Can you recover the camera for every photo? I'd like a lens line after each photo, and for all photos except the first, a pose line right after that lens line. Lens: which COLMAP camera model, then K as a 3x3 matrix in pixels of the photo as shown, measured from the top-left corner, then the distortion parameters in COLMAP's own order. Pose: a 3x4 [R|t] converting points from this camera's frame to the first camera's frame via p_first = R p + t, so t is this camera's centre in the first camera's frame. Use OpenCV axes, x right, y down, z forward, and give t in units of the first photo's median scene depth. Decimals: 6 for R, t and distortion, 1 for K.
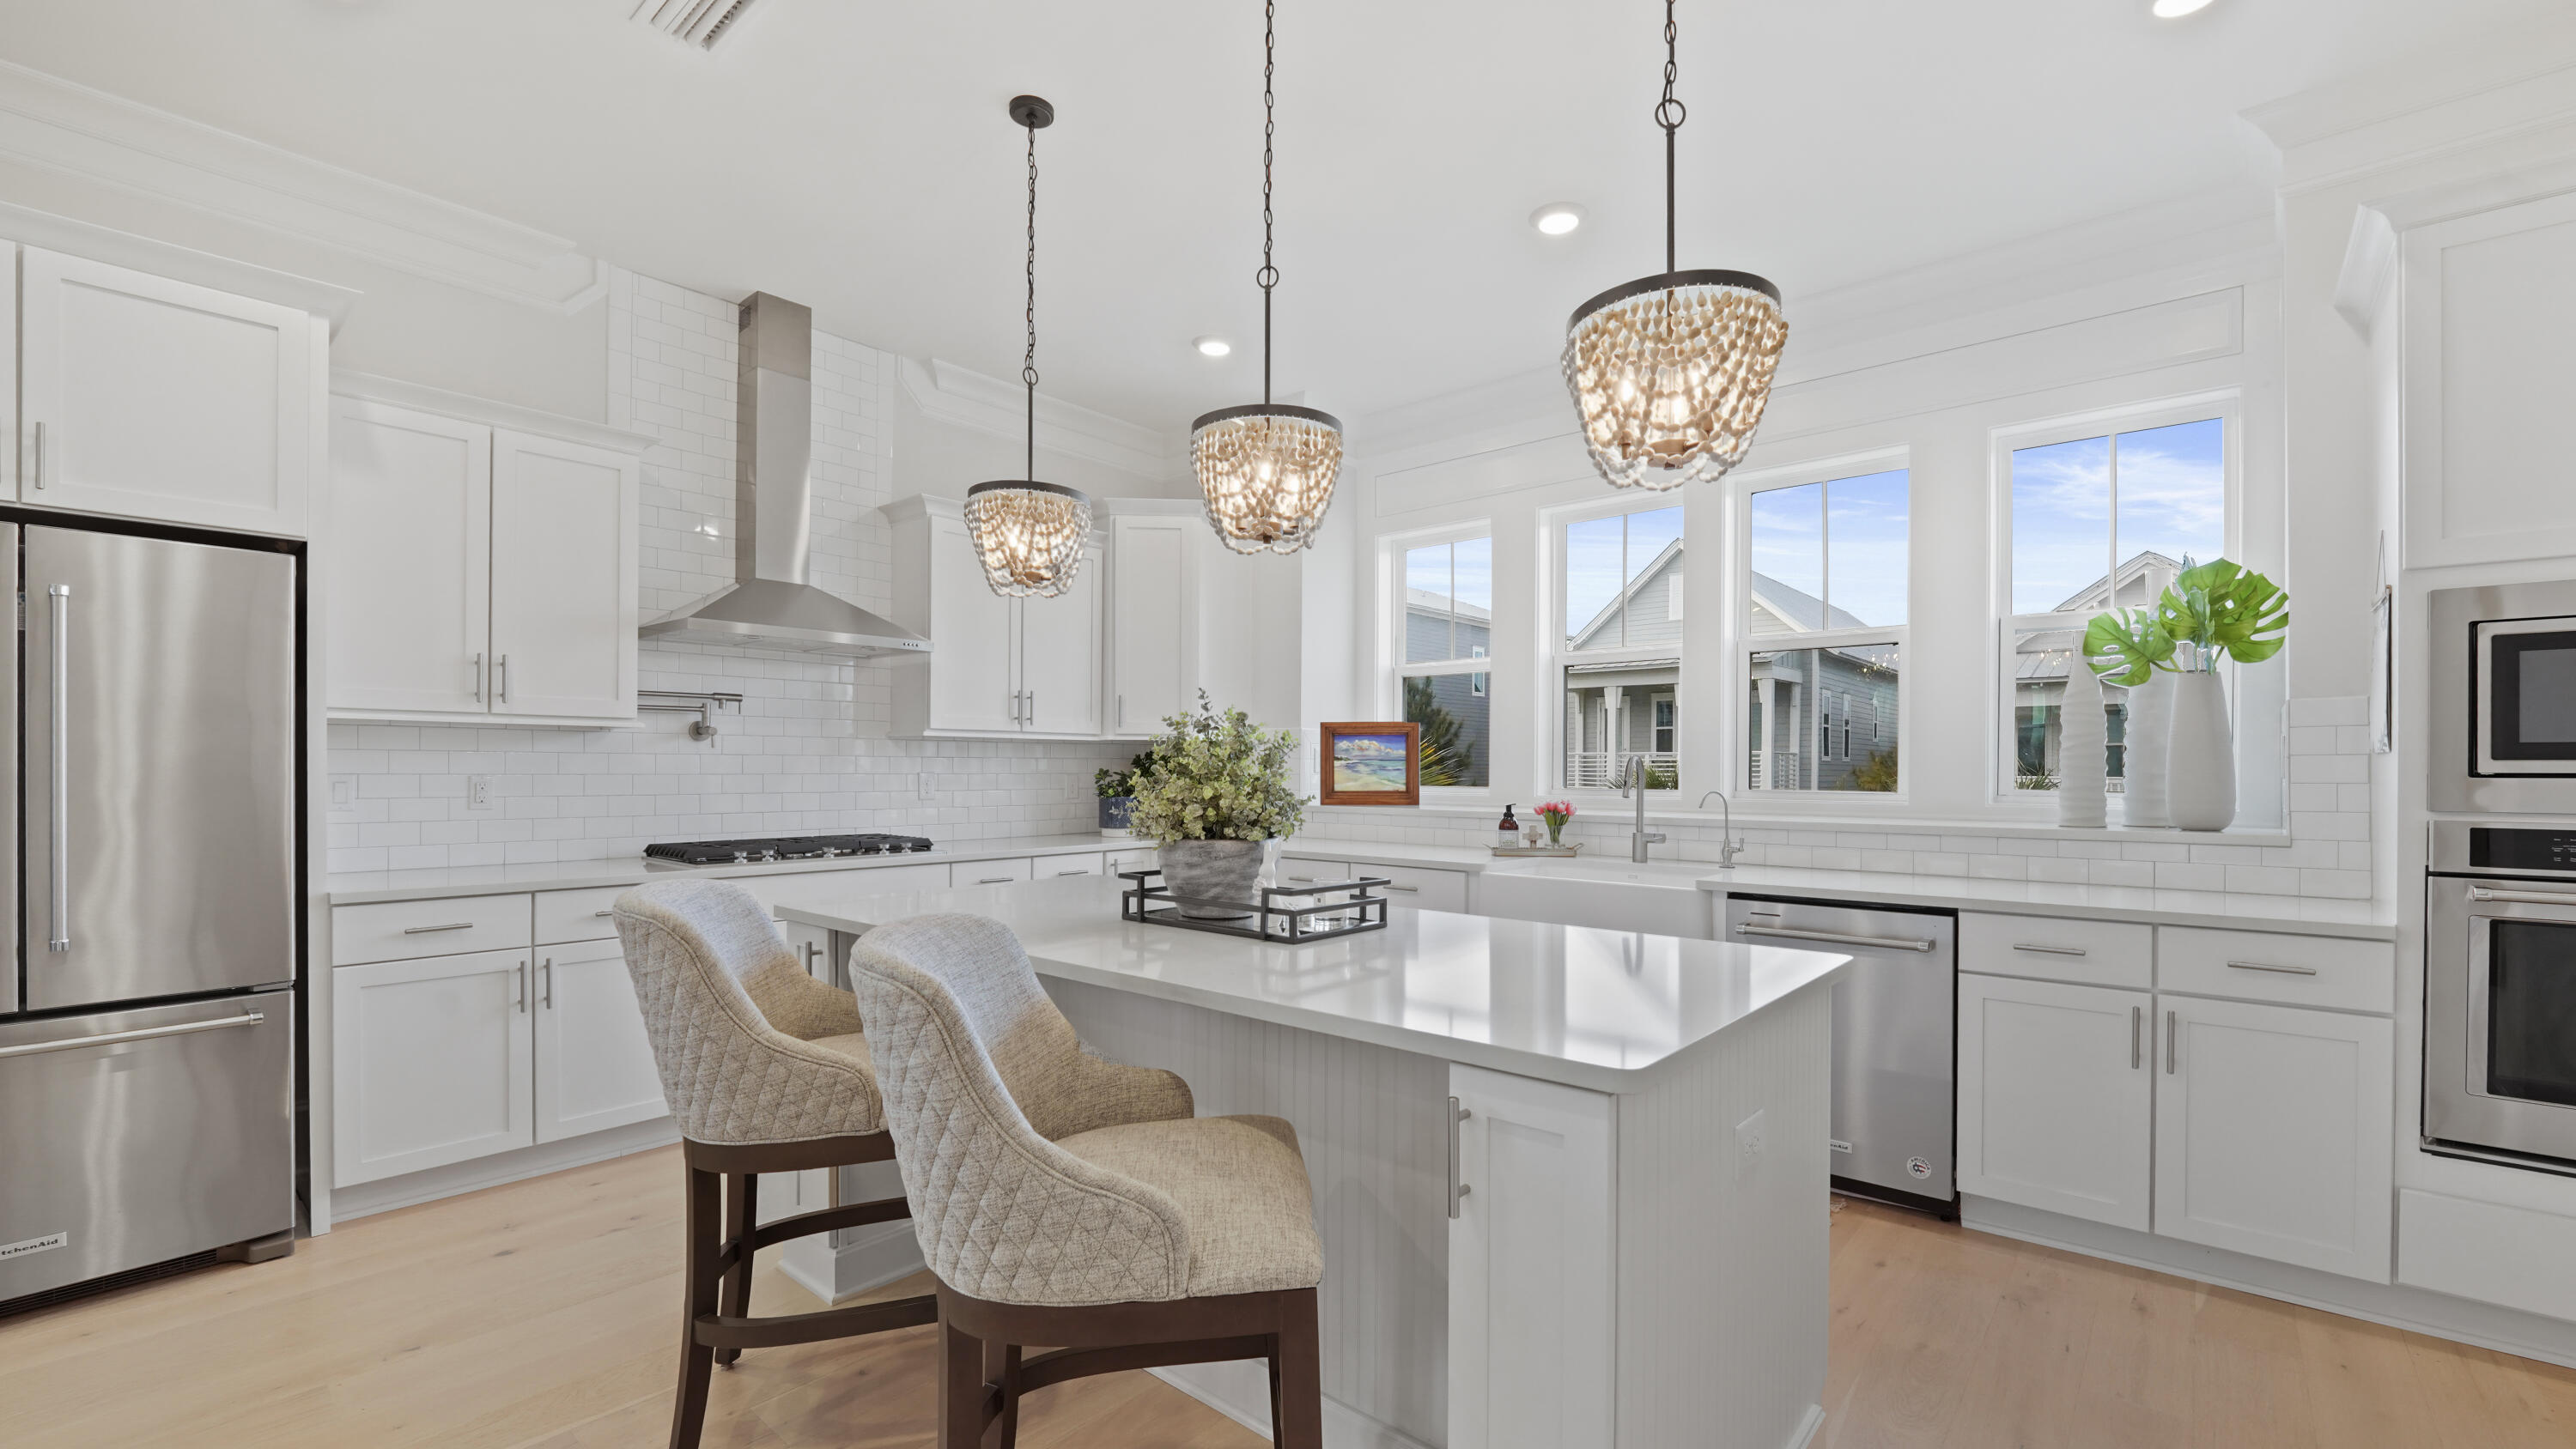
lens RADIAL K [[1081.1, 0, 1288.0], [0, 1081.1, 724.5], [0, 0, 1]] dist [0.013771, -0.000031]
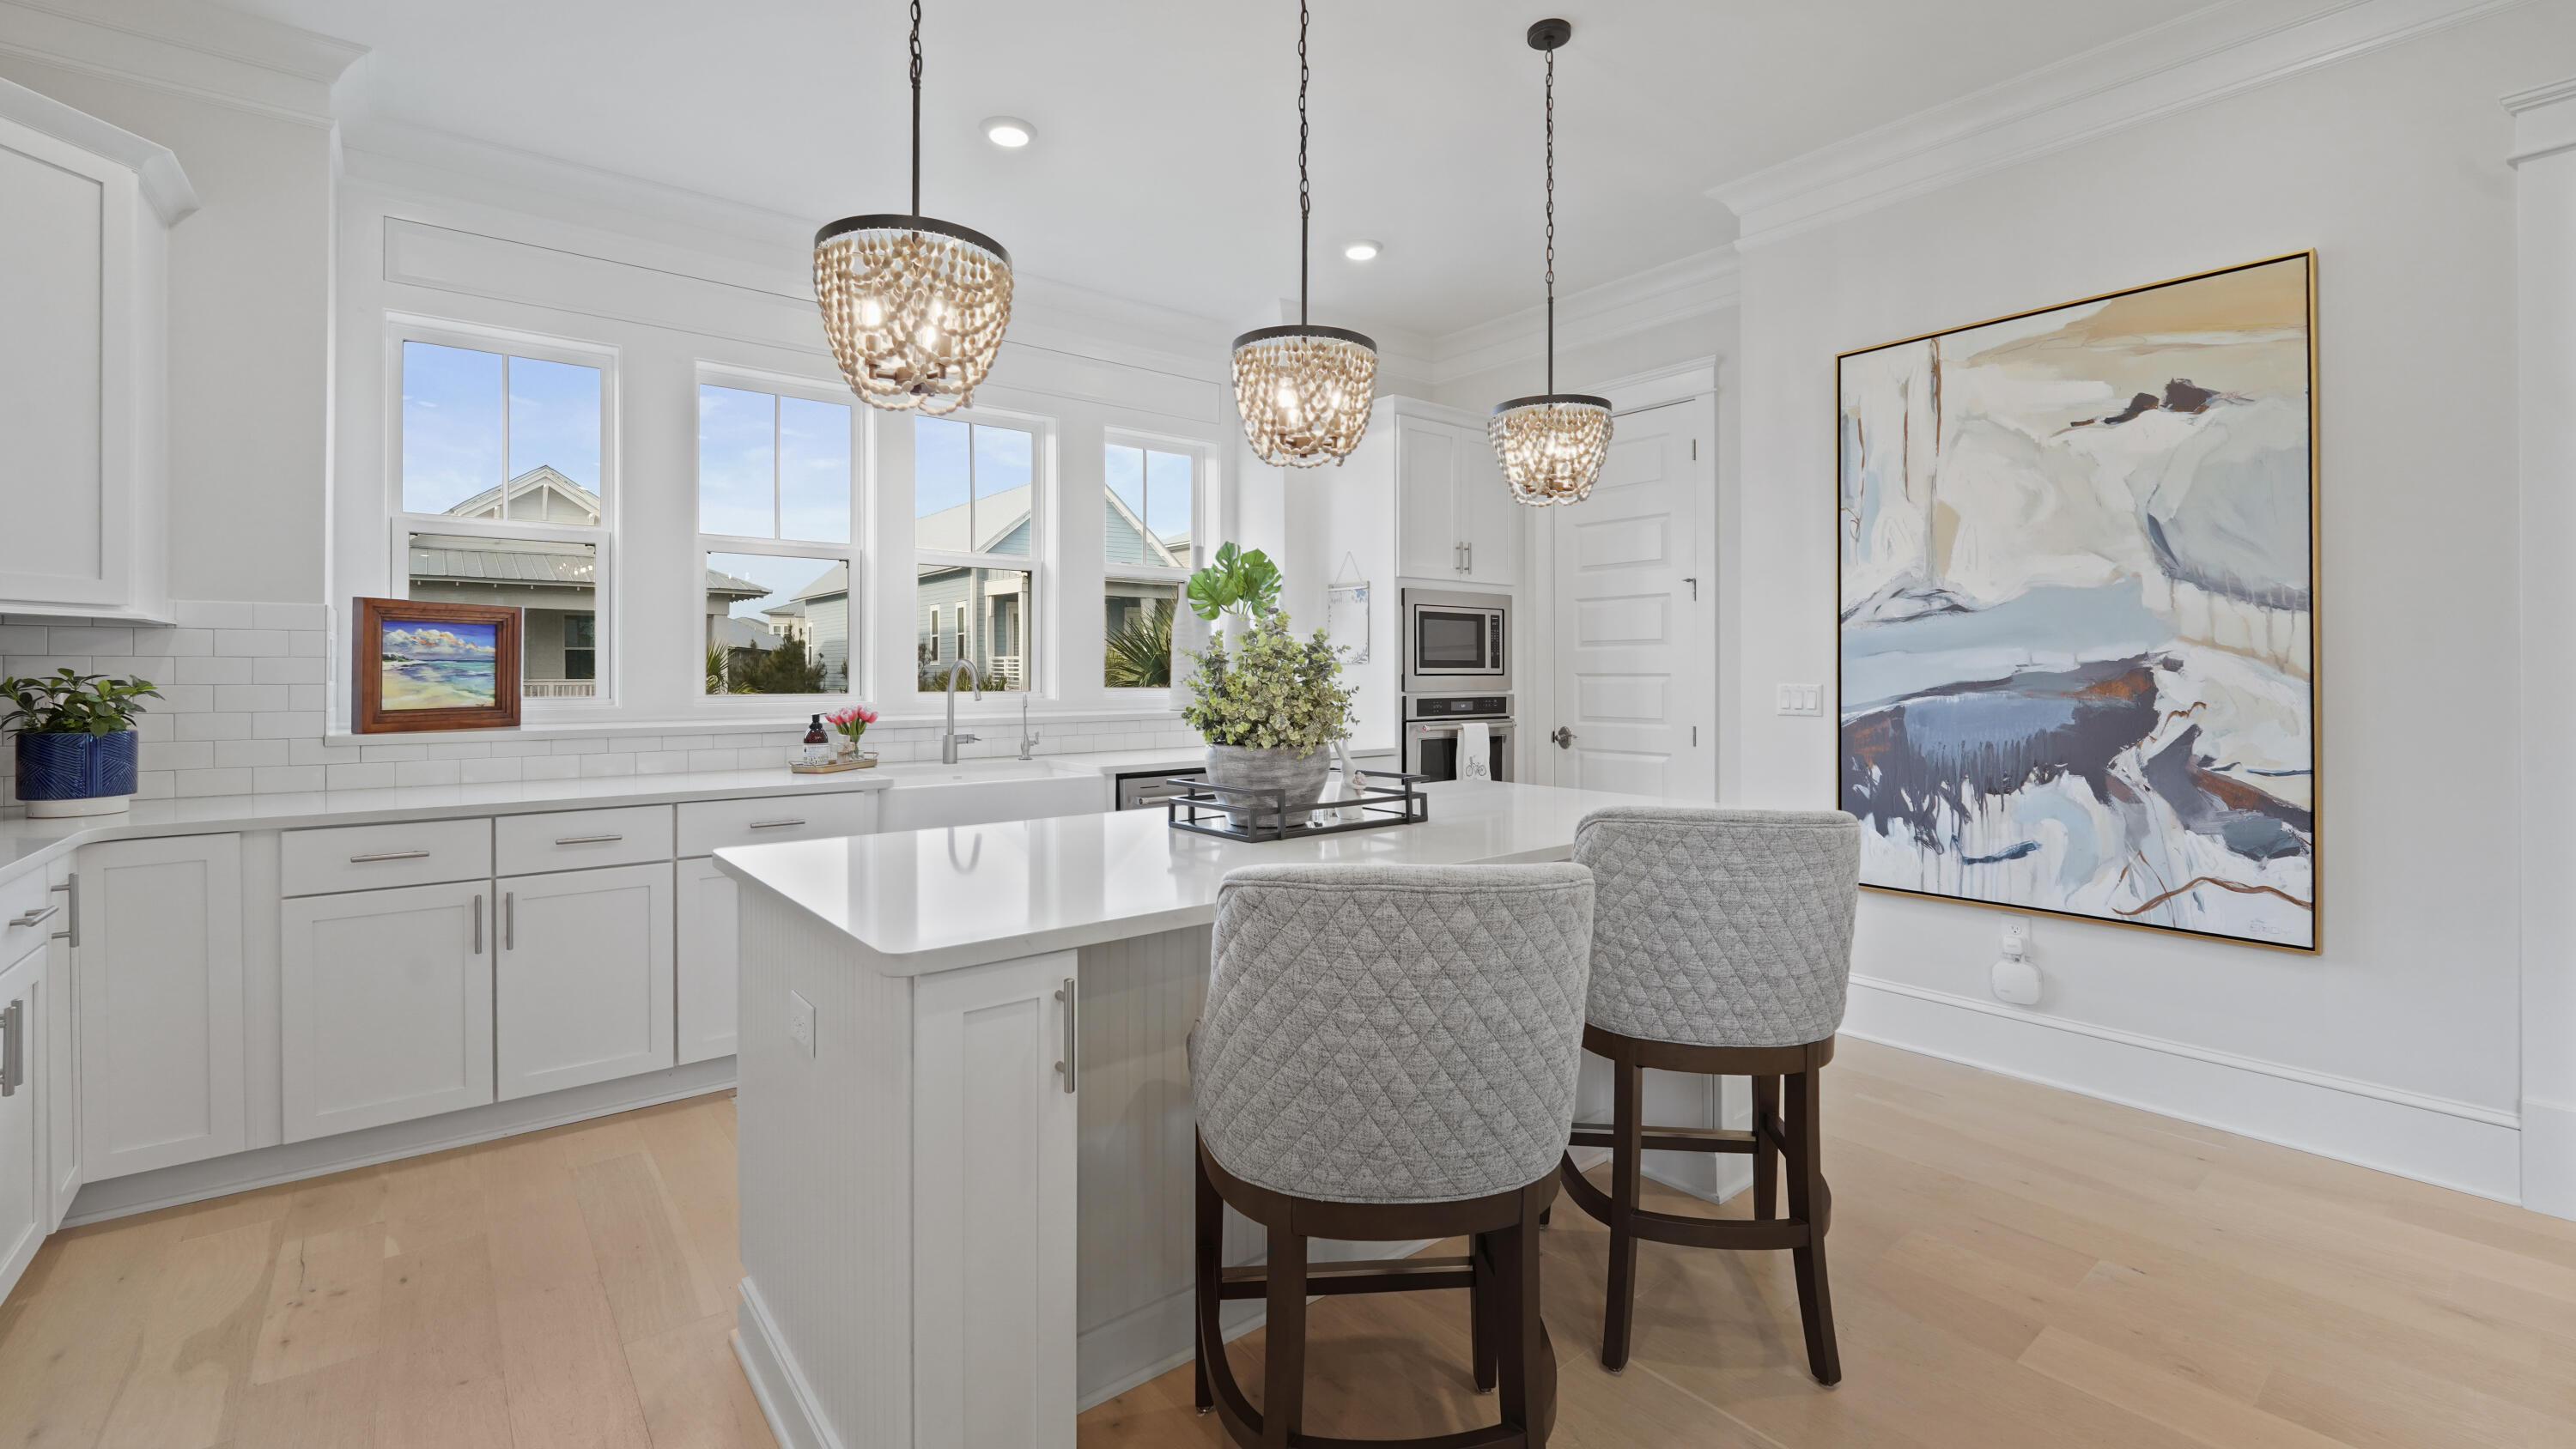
lens RADIAL K [[1081.1, 0, 1288.0], [0, 1081.1, 724.5], [0, 0, 1]] dist [0.013771, -0.000031]
pose [[0.180856, -0.052201, 0.982123, -0.488485], [-0.040539, 0.997346, 0.060475, 0.010856], [-0.982674, -0.050752, 0.178260, 0.380329]]
